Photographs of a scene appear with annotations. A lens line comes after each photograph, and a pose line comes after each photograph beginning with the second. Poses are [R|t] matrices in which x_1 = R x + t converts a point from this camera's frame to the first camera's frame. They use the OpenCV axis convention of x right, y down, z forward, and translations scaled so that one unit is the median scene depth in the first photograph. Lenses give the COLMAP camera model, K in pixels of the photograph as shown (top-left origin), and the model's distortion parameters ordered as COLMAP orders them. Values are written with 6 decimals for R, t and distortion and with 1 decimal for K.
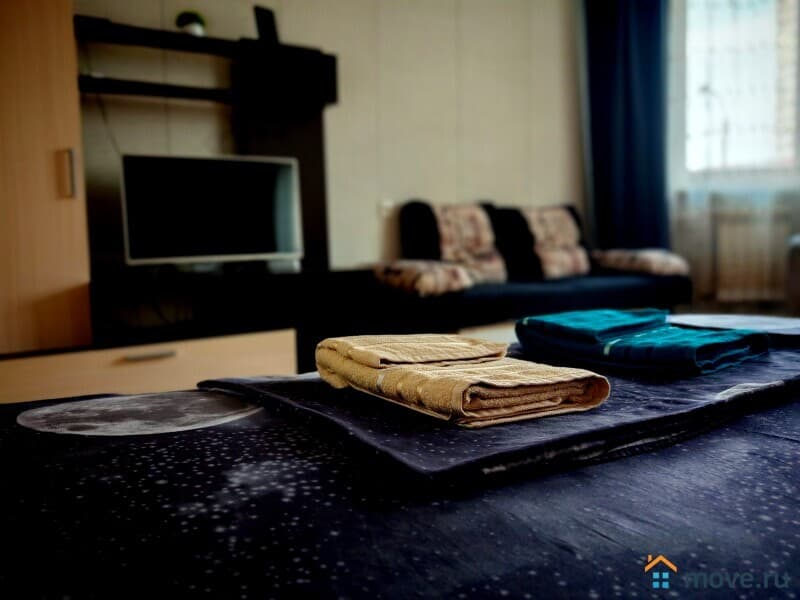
lens RADIAL K [[633.0, 0, 399.0], [0, 633.0, 296.5], [0, 0, 1]] dist [0.032058, -0.002156]
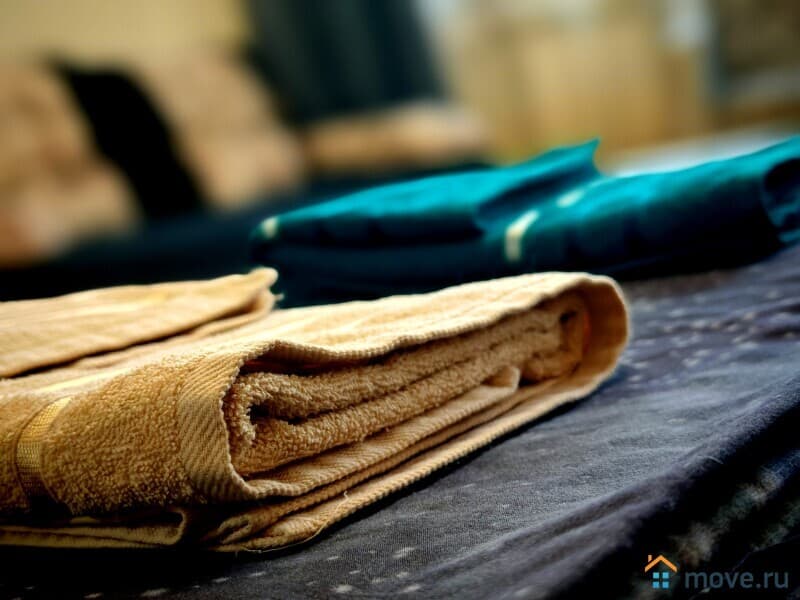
lens RADIAL K [[1277.2, 0, 400.7], [0, 1277.2, 300.0], [0, 0, 1]] dist [-0.156151, 0.000000]
pose [[0.903982, -0.195277, 0.380373, -0.011752], [0.195498, 0.979949, 0.038475, 0.099016], [-0.380260, 0.039581, 0.924032, 0.494769]]
